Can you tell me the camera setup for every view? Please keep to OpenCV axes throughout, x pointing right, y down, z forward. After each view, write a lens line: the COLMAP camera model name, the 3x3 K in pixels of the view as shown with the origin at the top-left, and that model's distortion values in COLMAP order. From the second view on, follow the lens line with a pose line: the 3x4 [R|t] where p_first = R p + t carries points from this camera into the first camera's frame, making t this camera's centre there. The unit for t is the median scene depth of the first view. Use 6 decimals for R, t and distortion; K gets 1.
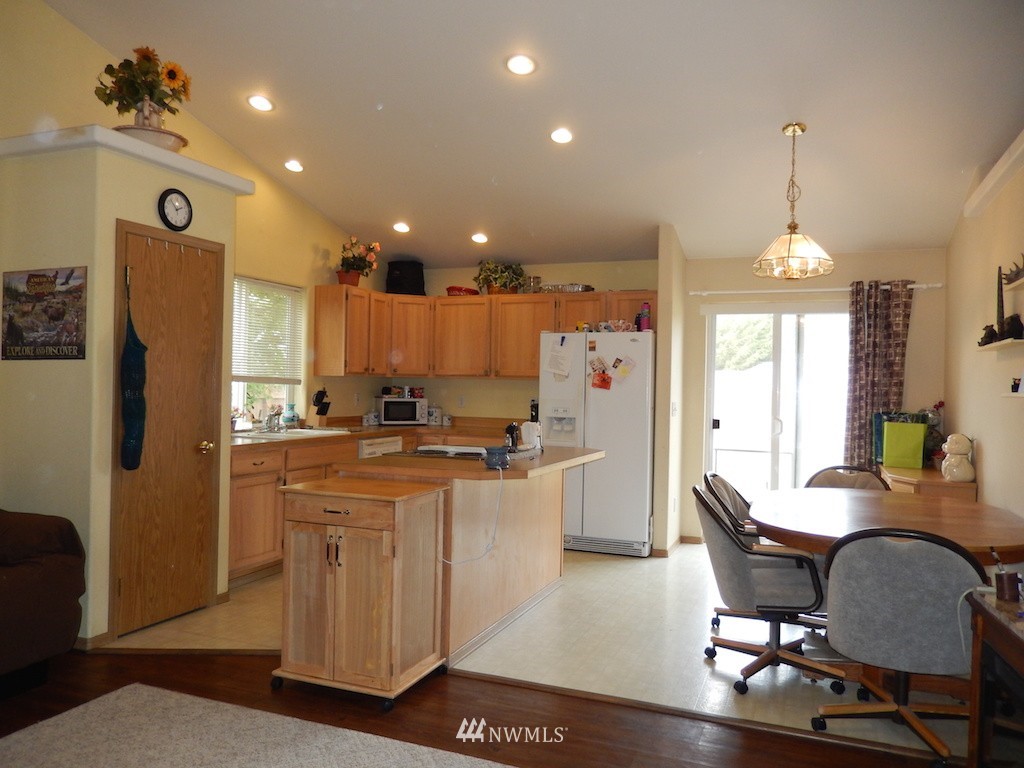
lens RADIAL K [[766.5, 0, 508.9], [0, 766.5, 379.8], [0, 0, 1]] dist [-0.012364, -0.014042]
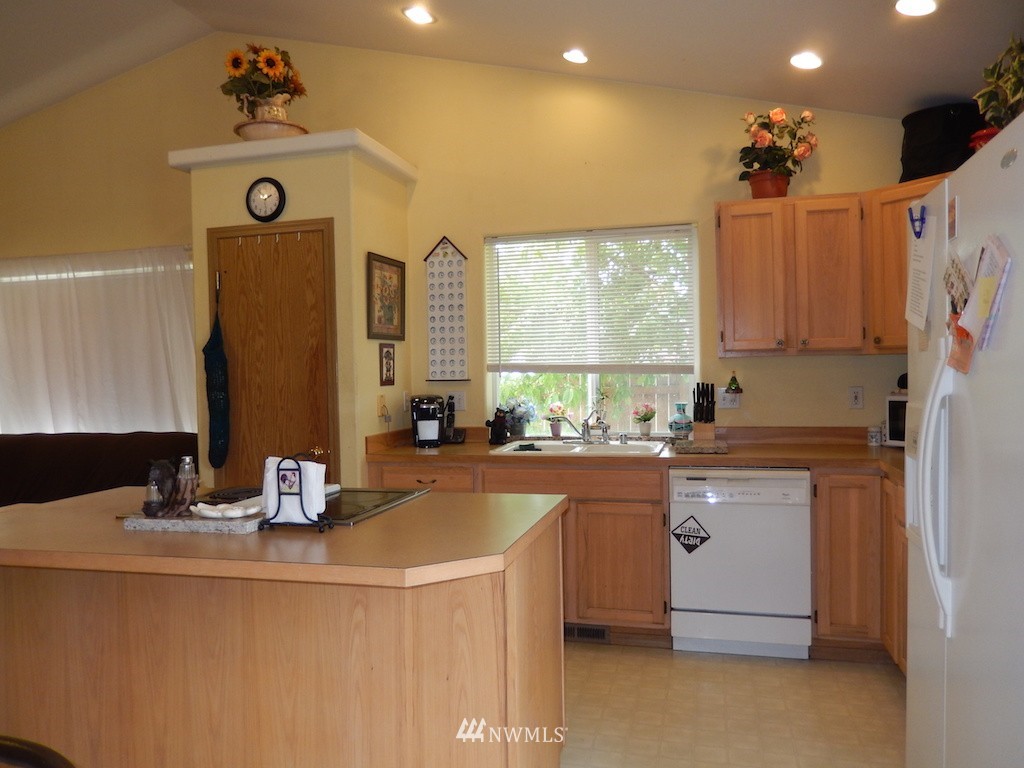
lens RADIAL K [[757.5, 0, 512.0], [0, 757.5, 384.0], [0, 0, 1]] dist [-0.002252, -0.000858]
pose [[0.112914, 0.002997, -0.993600, 0.357725], [0.030101, 0.999526, 0.006436, 0.006327], [0.993149, -0.030635, 0.112770, 0.799878]]
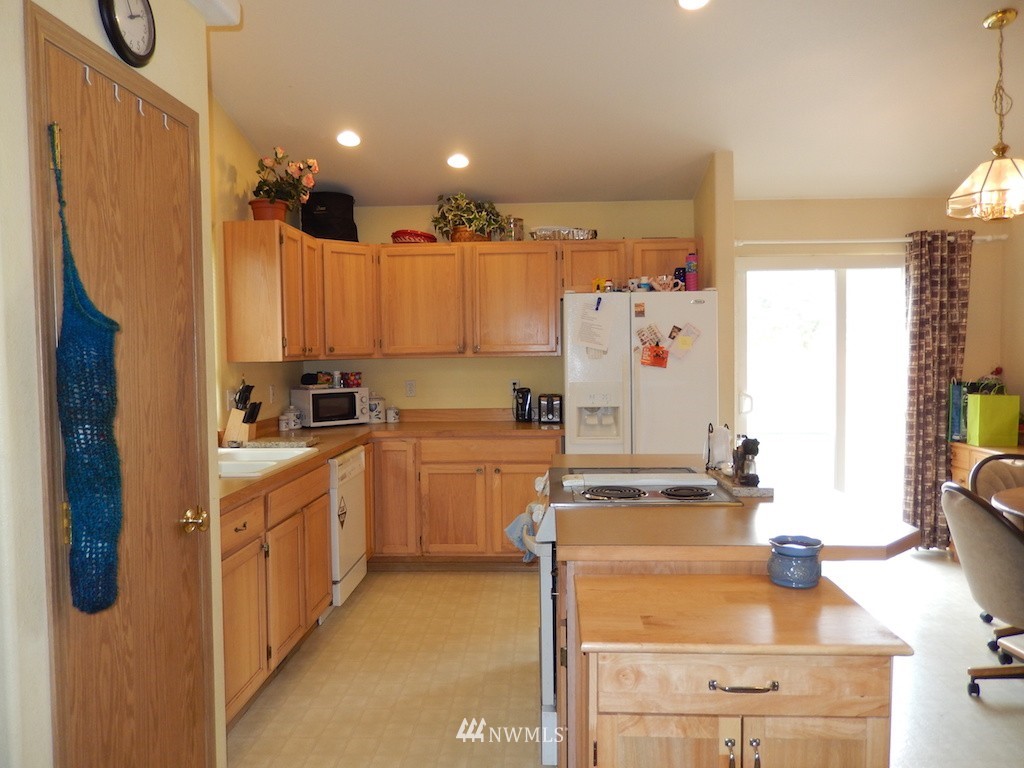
lens RADIAL K [[766.5, 0, 508.9], [0, 766.5, 379.8], [0, 0, 1]] dist [-0.012364, -0.014042]
pose [[0.943862, -0.041492, 0.327723, -0.255685], [0.027456, 0.998501, 0.047344, -0.015068], [-0.329196, -0.035688, 0.943587, 0.329788]]
